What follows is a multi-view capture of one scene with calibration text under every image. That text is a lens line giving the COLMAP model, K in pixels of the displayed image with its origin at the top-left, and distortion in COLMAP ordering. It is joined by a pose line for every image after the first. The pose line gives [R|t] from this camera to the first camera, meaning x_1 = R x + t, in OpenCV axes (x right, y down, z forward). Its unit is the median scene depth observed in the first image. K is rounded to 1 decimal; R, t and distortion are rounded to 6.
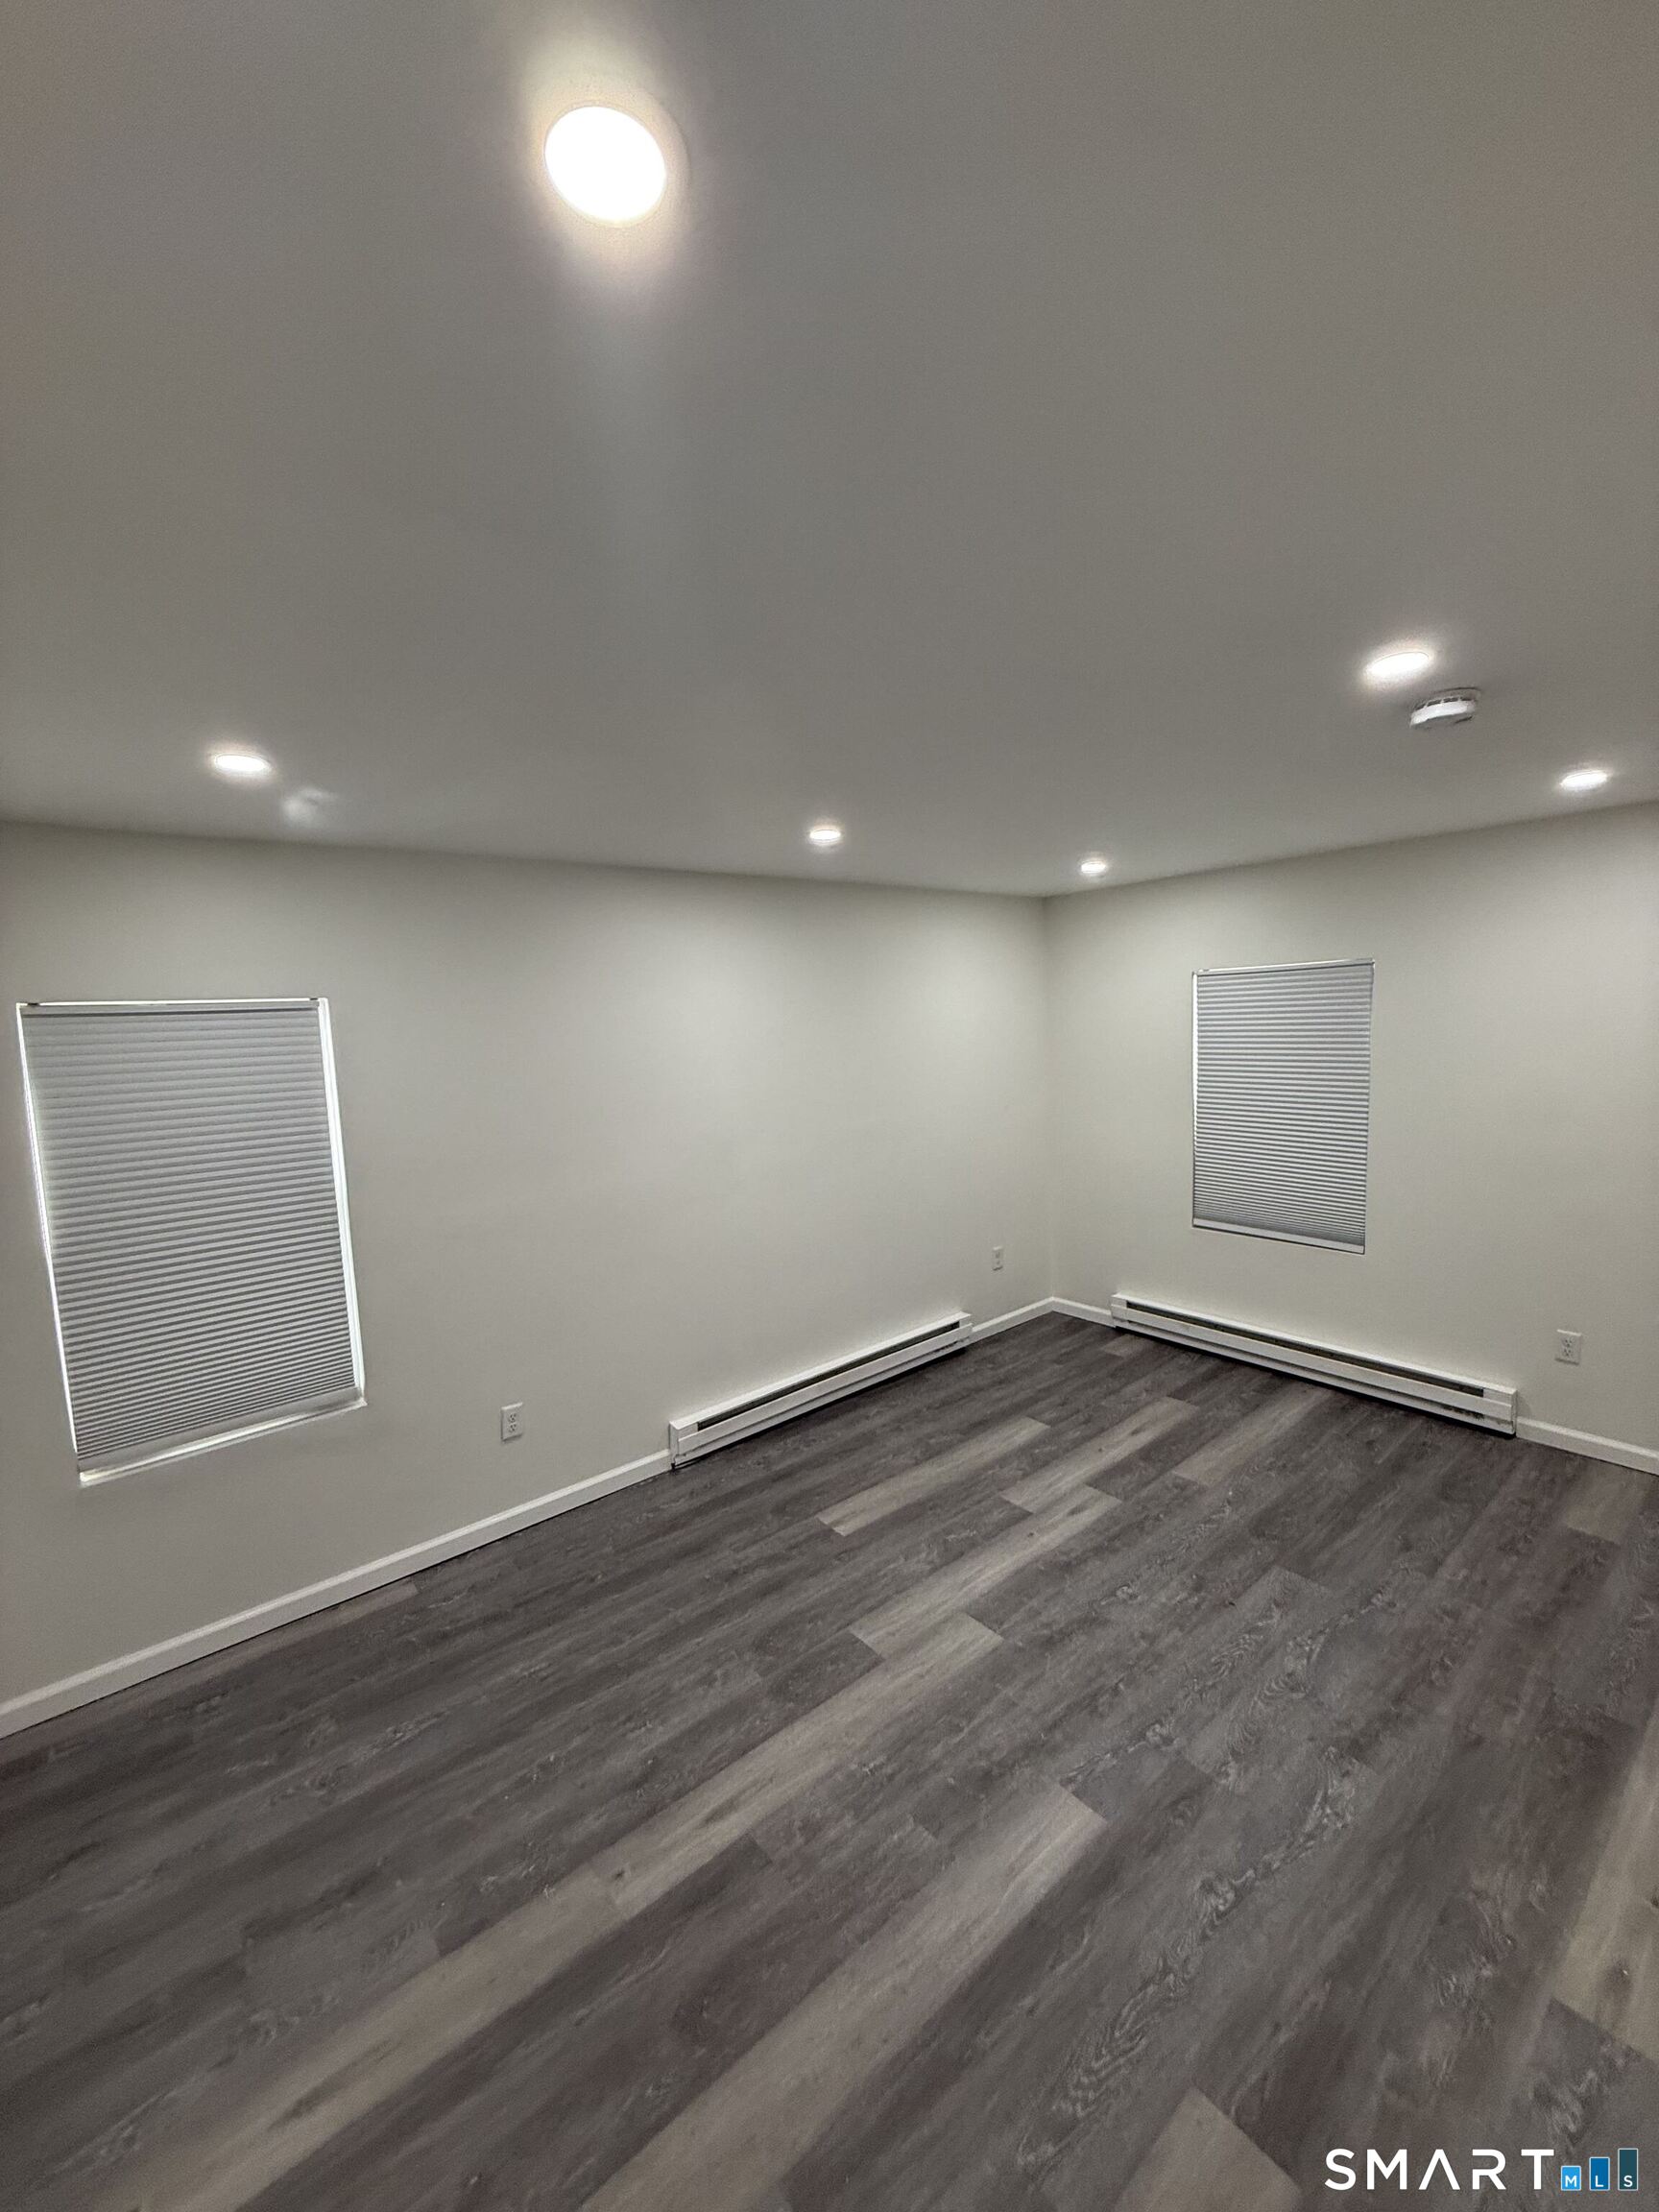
lens RADIAL K [[879.4, 0, 830.4], [0, 879.4, 1099.9], [0, 0, 1]] dist [0.000159, -0.000398]
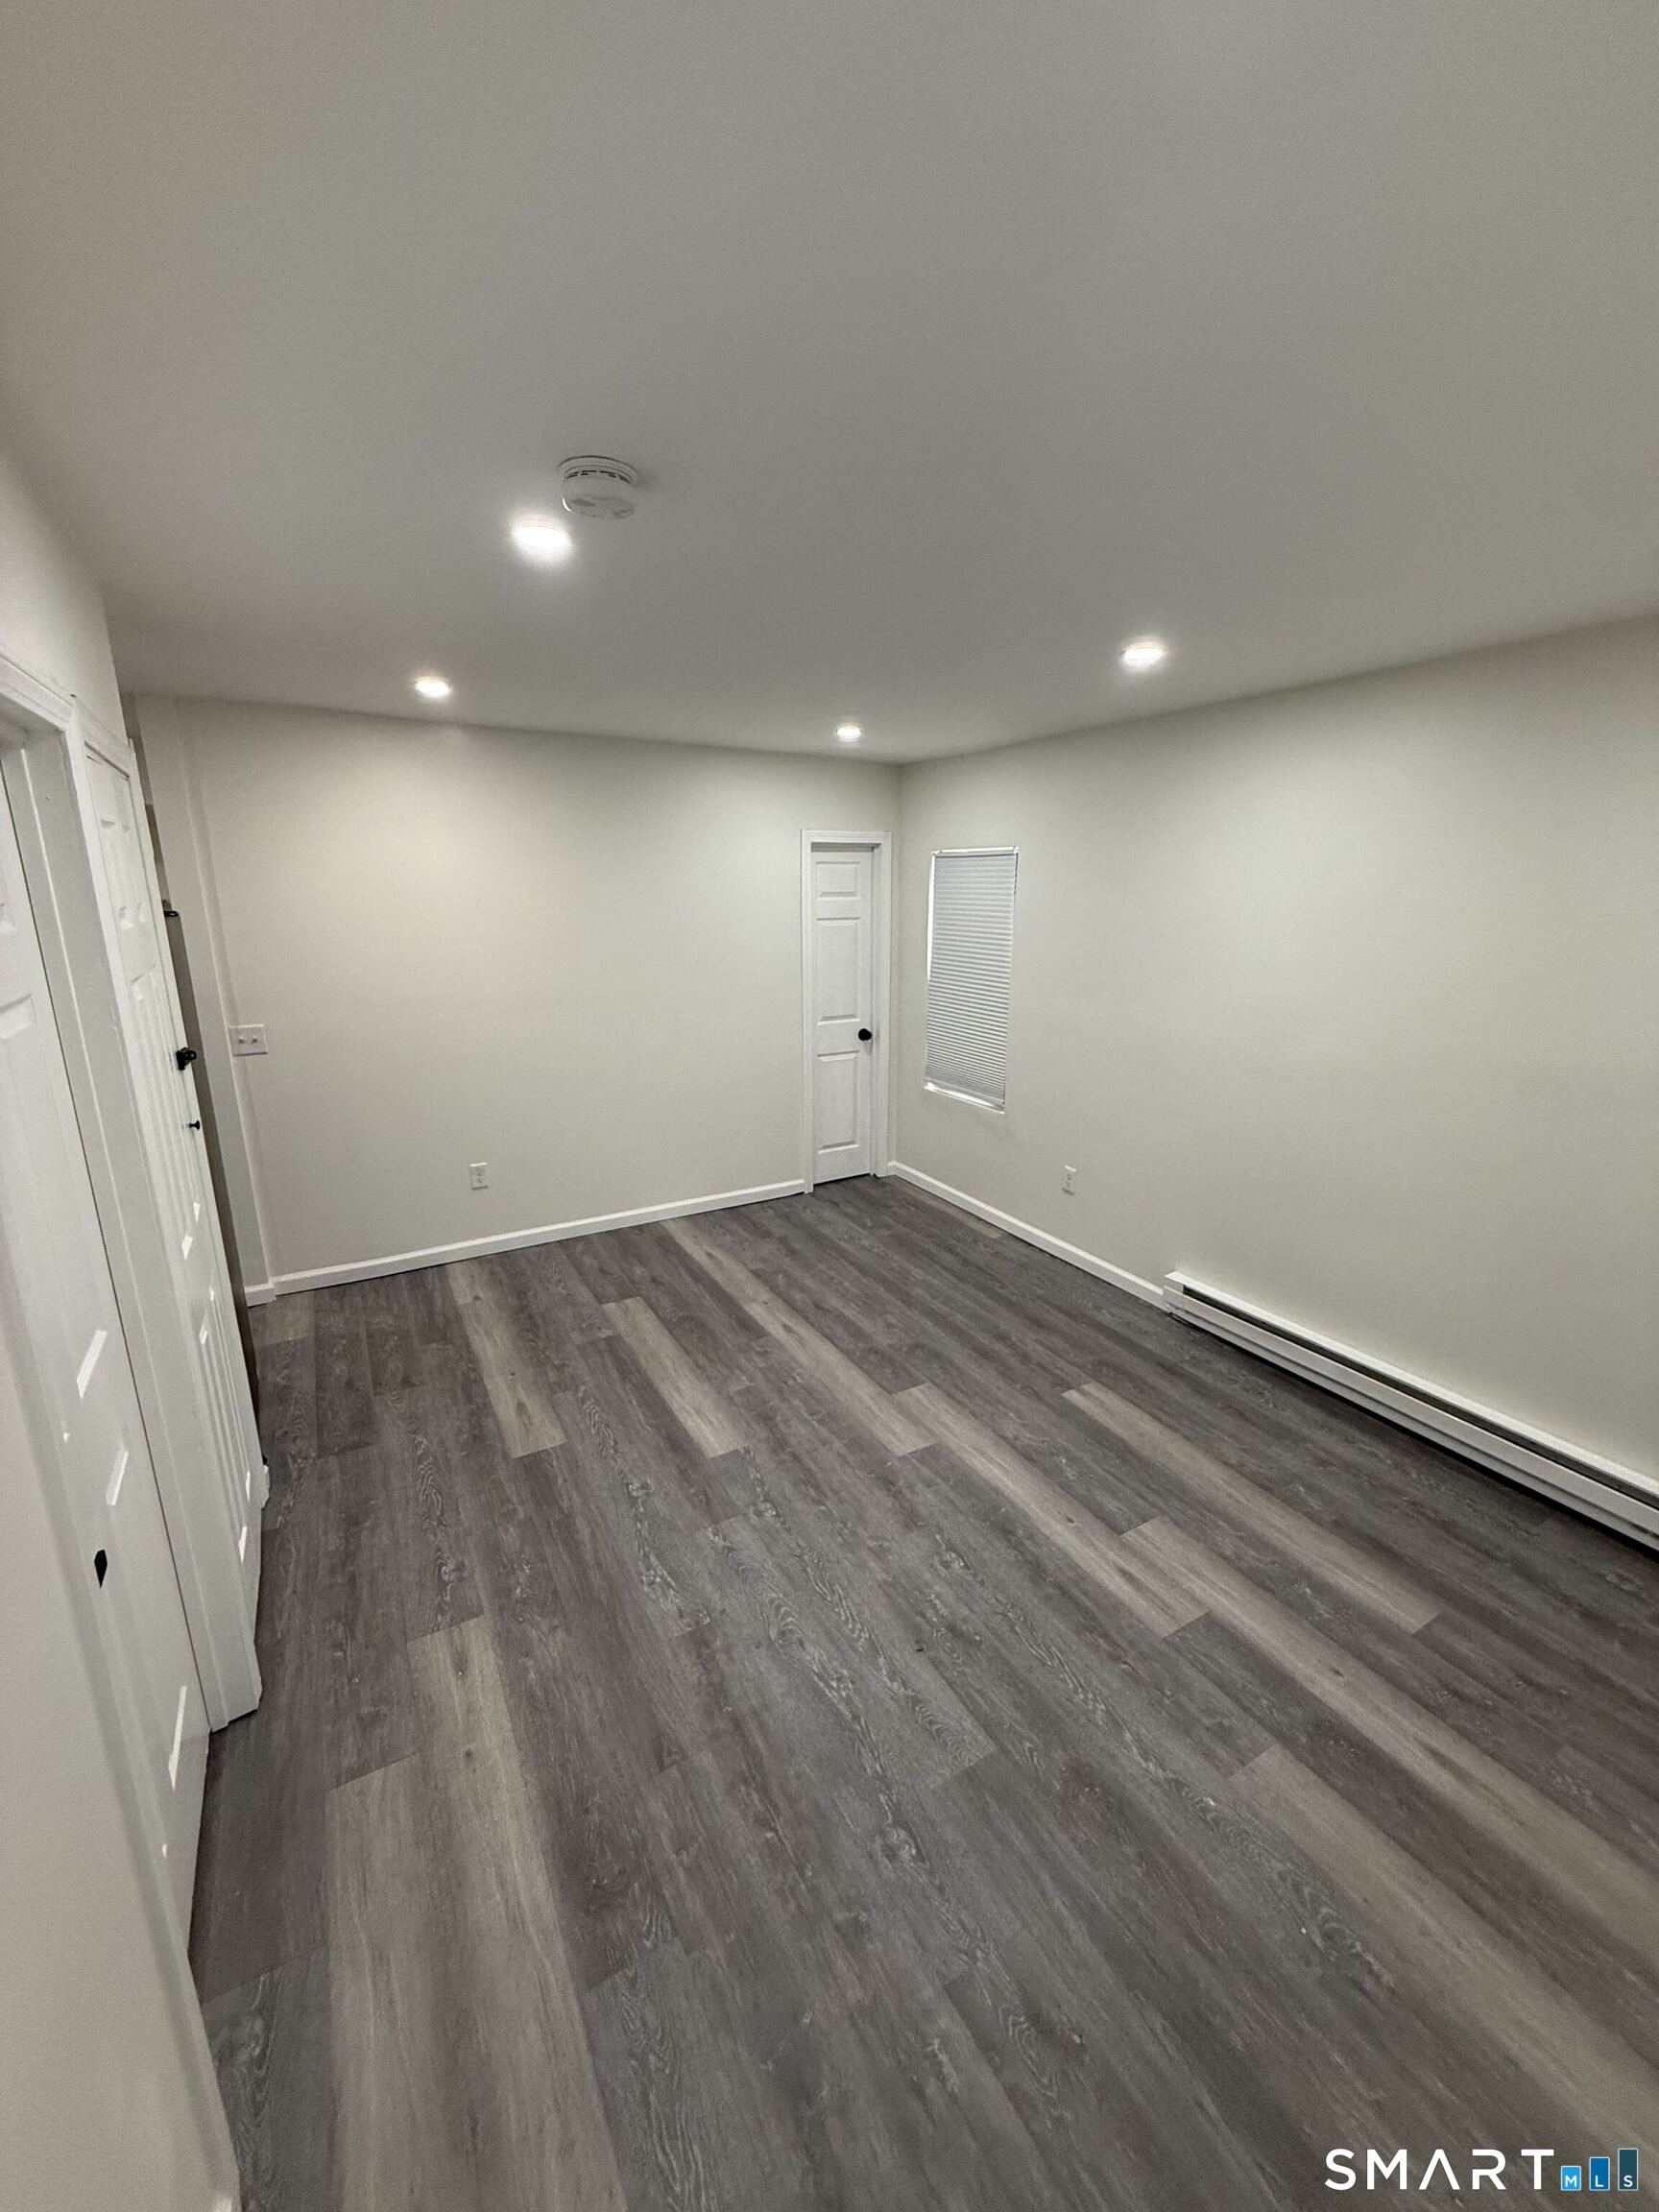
lens RADIAL K [[879.4, 0, 830.4], [0, 879.4, 1099.9], [0, 0, 1]] dist [0.000159, -0.000398]
pose [[-0.162246, 0.280147, -0.946147, 1.198064], [-0.088286, 0.950884, 0.296690, -0.140925], [0.982793, 0.131668, -0.129544, 1.060639]]
